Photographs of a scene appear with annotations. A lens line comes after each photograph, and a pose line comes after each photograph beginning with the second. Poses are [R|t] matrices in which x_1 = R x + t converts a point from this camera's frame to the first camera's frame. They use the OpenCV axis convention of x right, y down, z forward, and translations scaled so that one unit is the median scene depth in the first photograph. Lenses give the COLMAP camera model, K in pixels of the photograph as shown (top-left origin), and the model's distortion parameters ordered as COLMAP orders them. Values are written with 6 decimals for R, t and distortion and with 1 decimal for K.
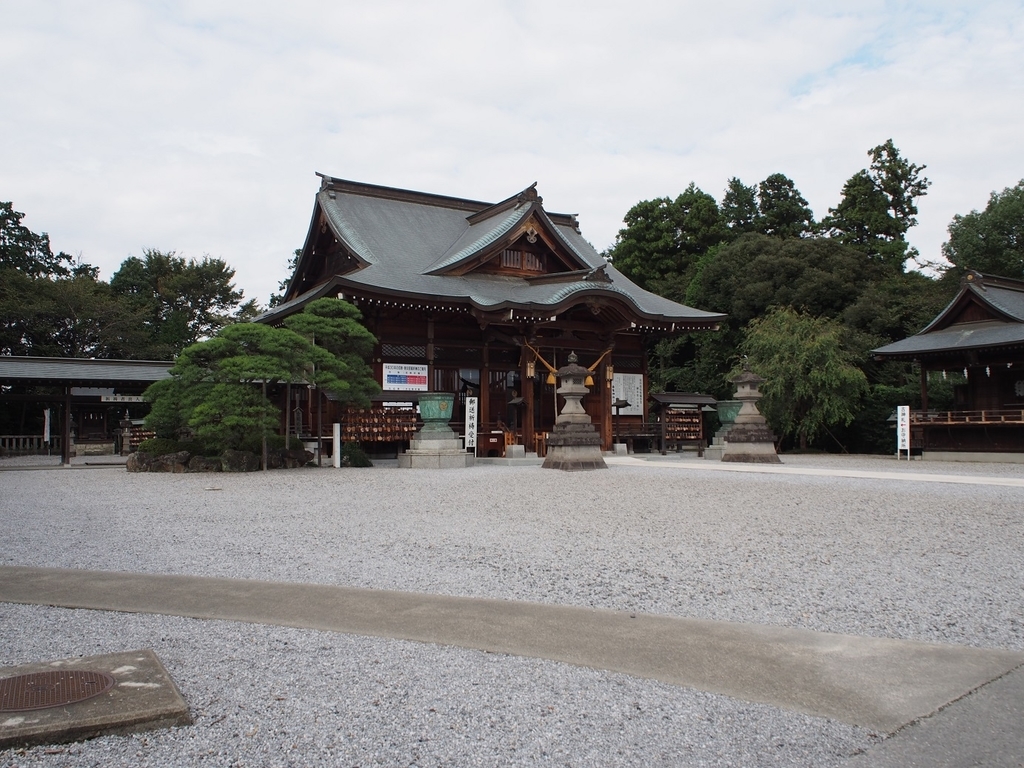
lens RADIAL K [[856.9, 0, 513.7], [0, 856.9, 383.0], [0, 0, 1]] dist [-0.041469, 0.008459]
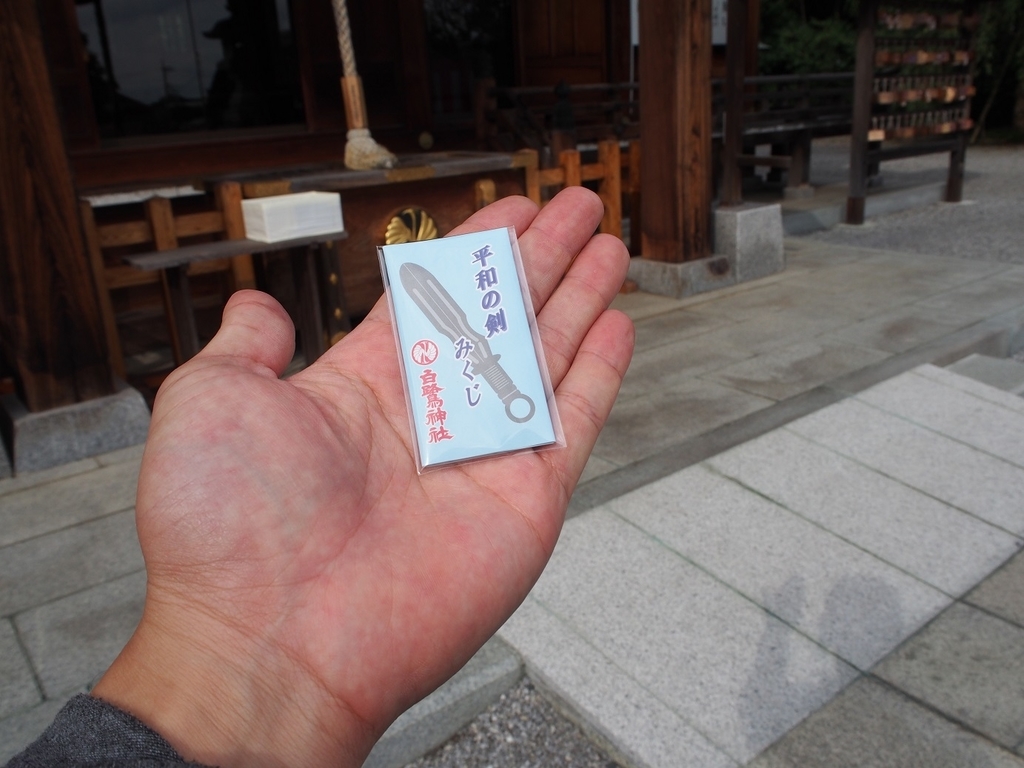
lens RADIAL K [[856.9, 0, 512.3], [0, 856.9, 383.7], [0, 0, 1]] dist [-0.041469, 0.008459]
pose [[0.992728, -0.076428, 0.093006, 0.061500], [0.035824, 0.925160, 0.377882, 0.039170], [-0.114926, -0.371802, 0.921170, 0.869256]]
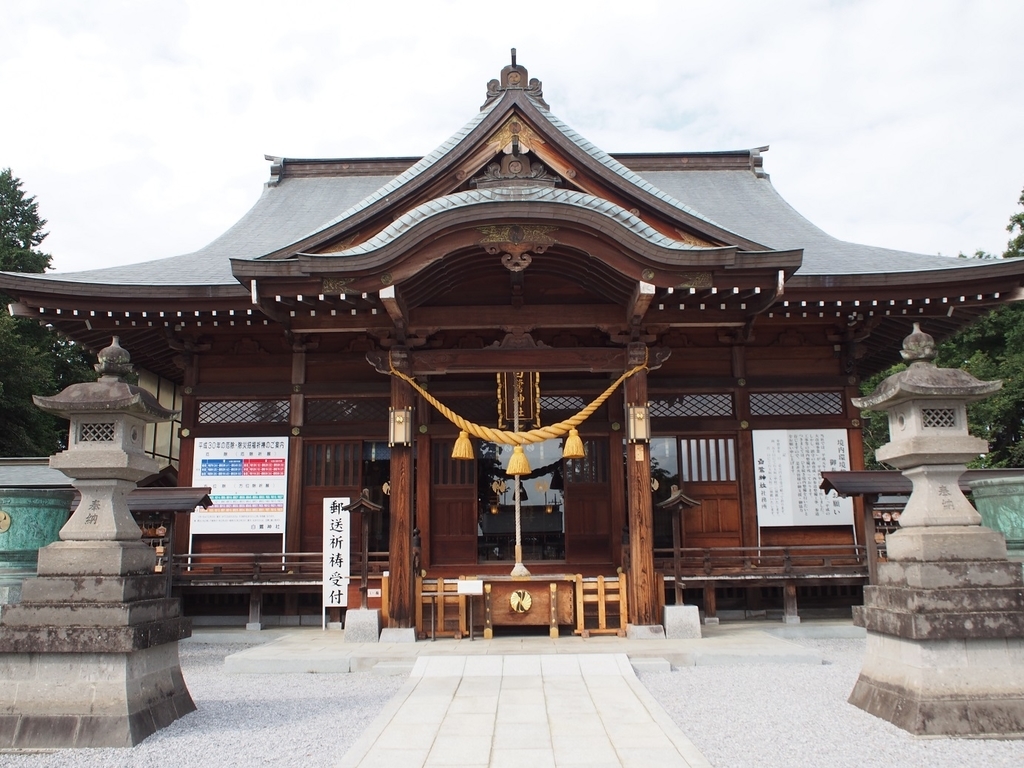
lens RADIAL K [[856.9, 0, 510.1], [0, 856.9, 388.0], [0, 0, 1]] dist [-0.041469, 0.008459]
pose [[0.840148, -0.105331, -0.532030, 0.284237], [0.040841, 0.990462, -0.131597, 0.022491], [0.540817, 0.088832, 0.836436, 0.656526]]
